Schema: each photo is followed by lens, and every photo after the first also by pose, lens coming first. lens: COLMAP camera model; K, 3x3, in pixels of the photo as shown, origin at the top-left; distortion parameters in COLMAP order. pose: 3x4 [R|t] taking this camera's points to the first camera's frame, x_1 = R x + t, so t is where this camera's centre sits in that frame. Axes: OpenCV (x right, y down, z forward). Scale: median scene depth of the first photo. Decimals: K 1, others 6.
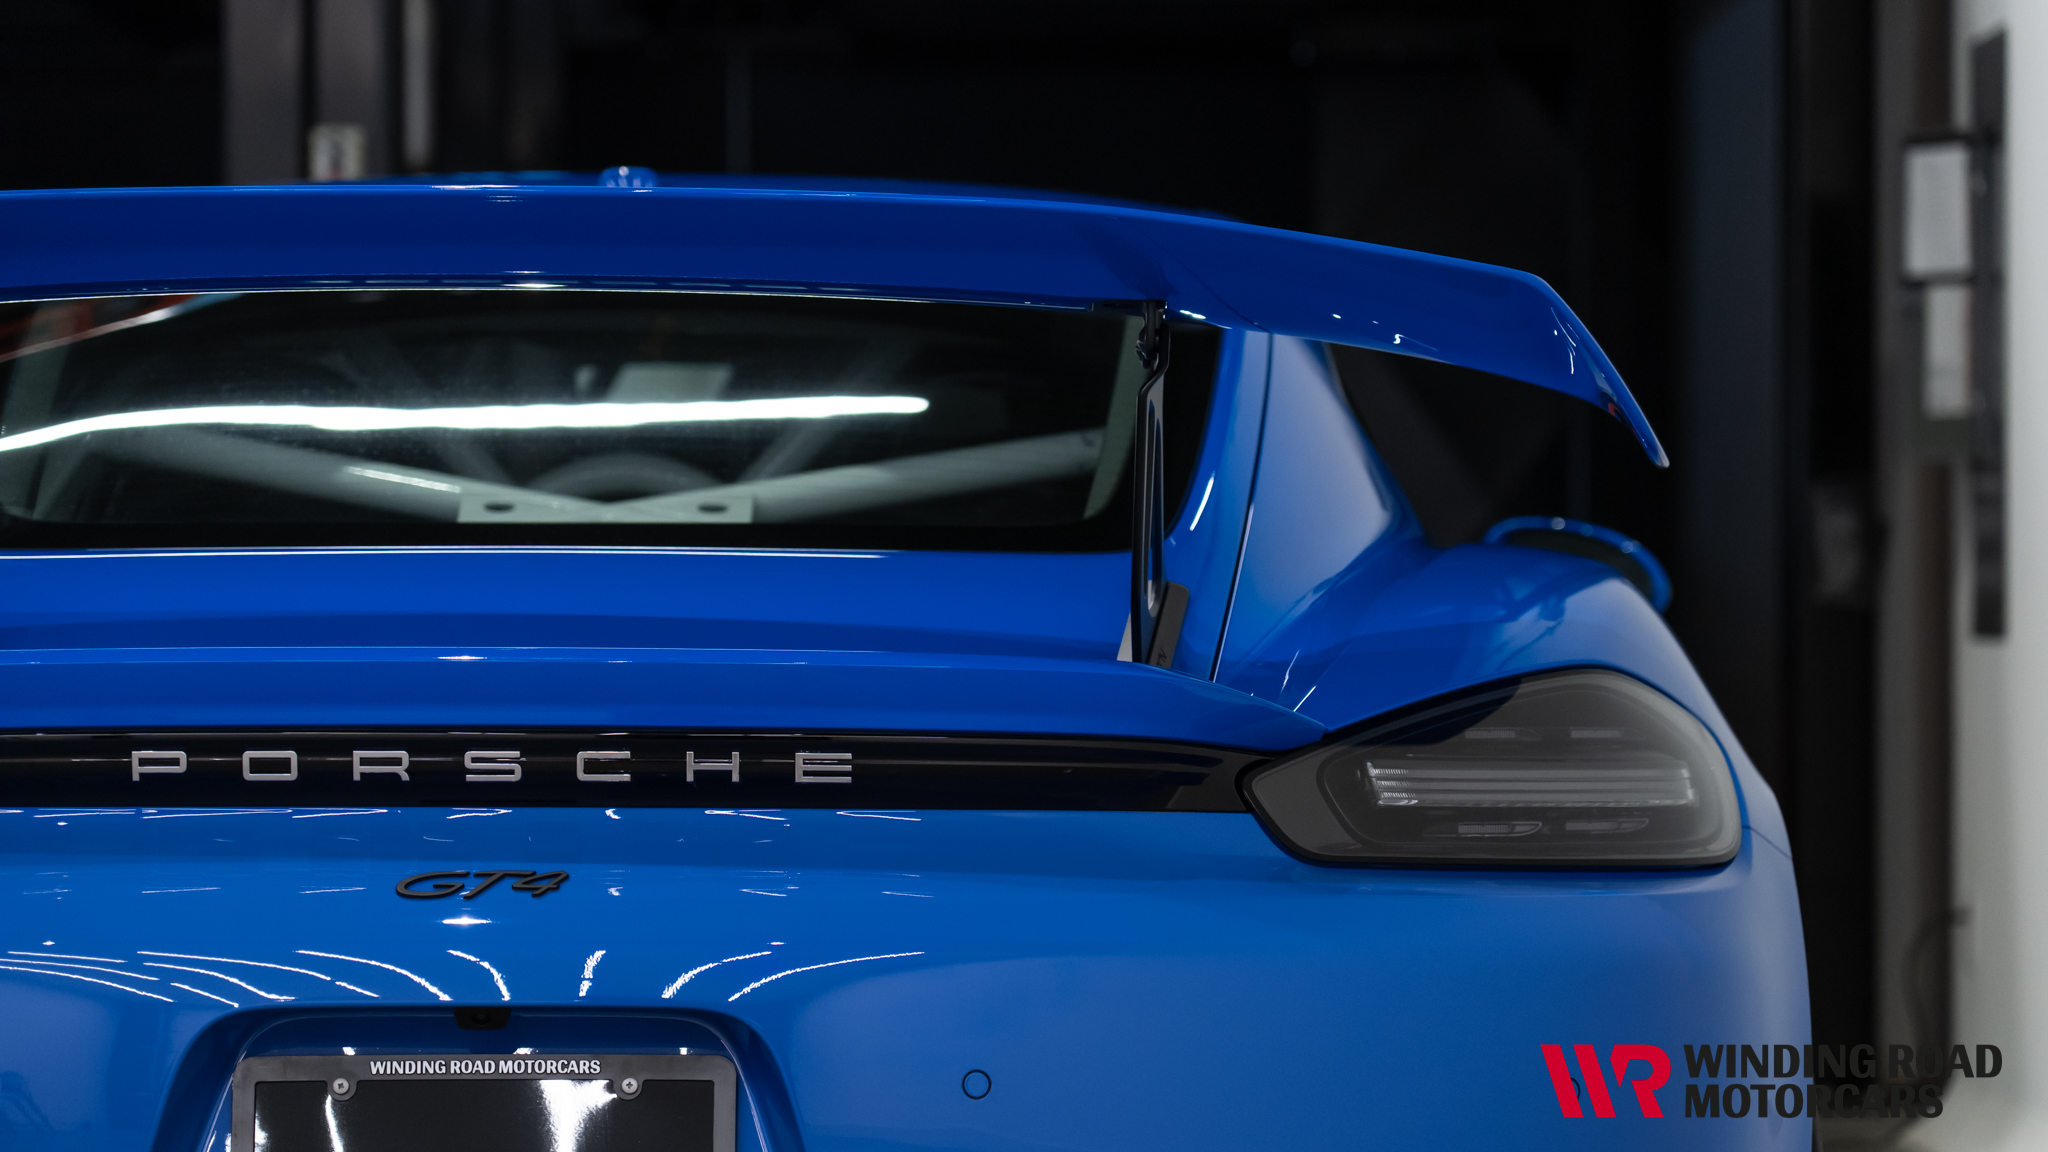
lens RADIAL K [[6012.5, 0, 1030.2], [0, 6012.5, 587.1], [0, 0, 1]] dist [0.197135, 0.000000]
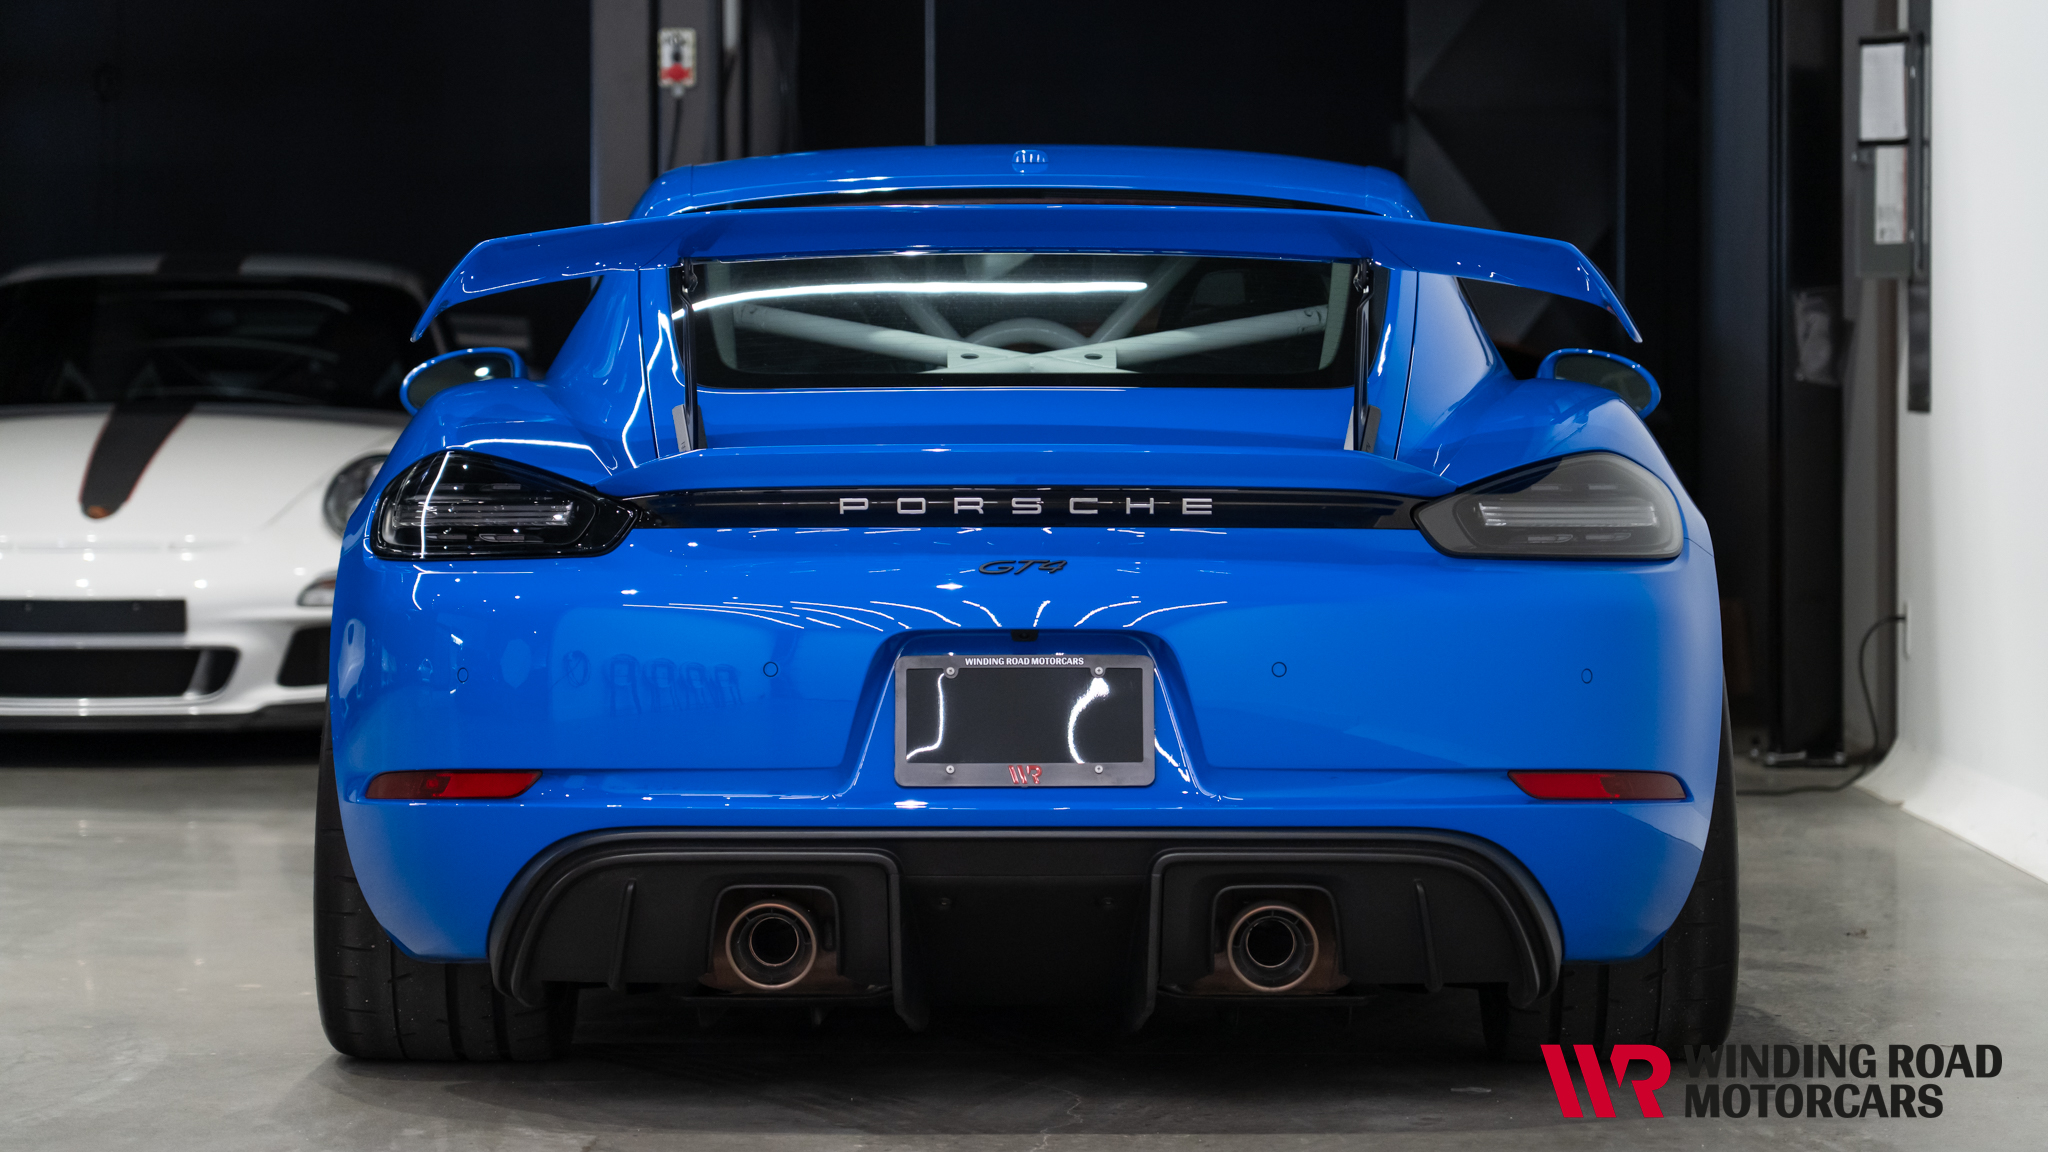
lens RADIAL K [[6012.5, 0, 1026.2], [0, 6012.5, 573.0], [0, 0, 1]] dist [0.197135, 0.000000]
pose [[0.999942, -0.002401, -0.010482, -0.060806], [0.002815, 0.999210, 0.039630, -0.022085], [0.010378, -0.039657, 0.999159, -0.812807]]
